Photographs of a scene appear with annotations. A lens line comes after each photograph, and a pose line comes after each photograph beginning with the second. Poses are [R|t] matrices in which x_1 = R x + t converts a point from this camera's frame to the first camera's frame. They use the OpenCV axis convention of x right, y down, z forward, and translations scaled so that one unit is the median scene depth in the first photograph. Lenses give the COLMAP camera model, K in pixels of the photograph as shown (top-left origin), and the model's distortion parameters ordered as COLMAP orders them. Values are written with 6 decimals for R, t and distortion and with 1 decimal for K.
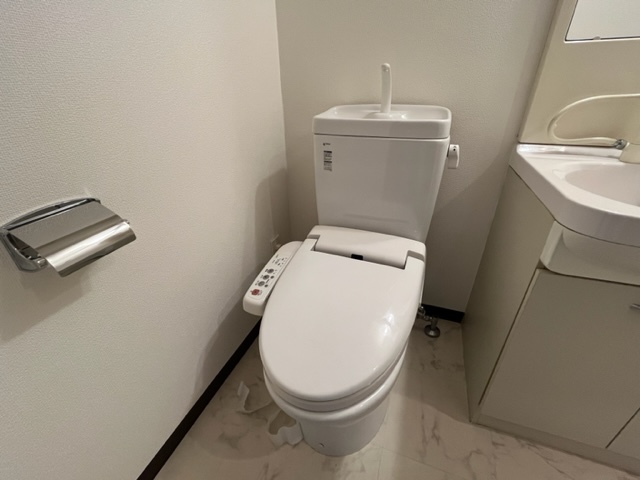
lens RADIAL K [[288.0, 0, 319.7], [0, 288.0, 239.7], [0, 0, 1]] dist [0.003782, 0.000401]
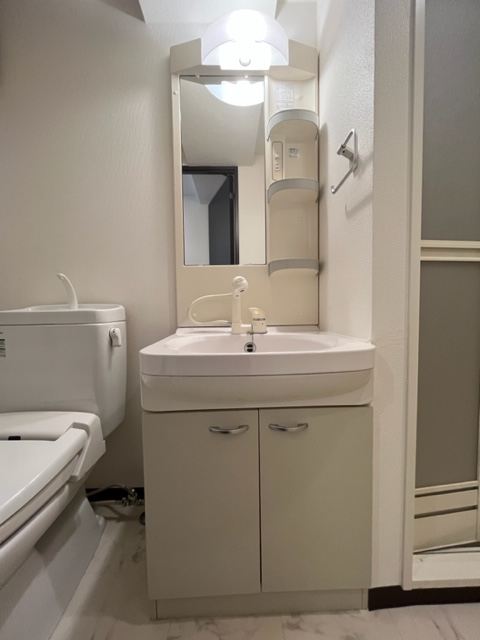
lens RADIAL K [[259.1, 0, 239.2], [0, 259.1, 319.4], [0, 0, 1]] dist [0.000209, -0.001197]
pose [[0.930035, -0.018477, 0.367006, 0.523658], [0.177969, 0.896439, -0.405863, 0.188960], [-0.321499, 0.442782, 0.837008, -0.148930]]
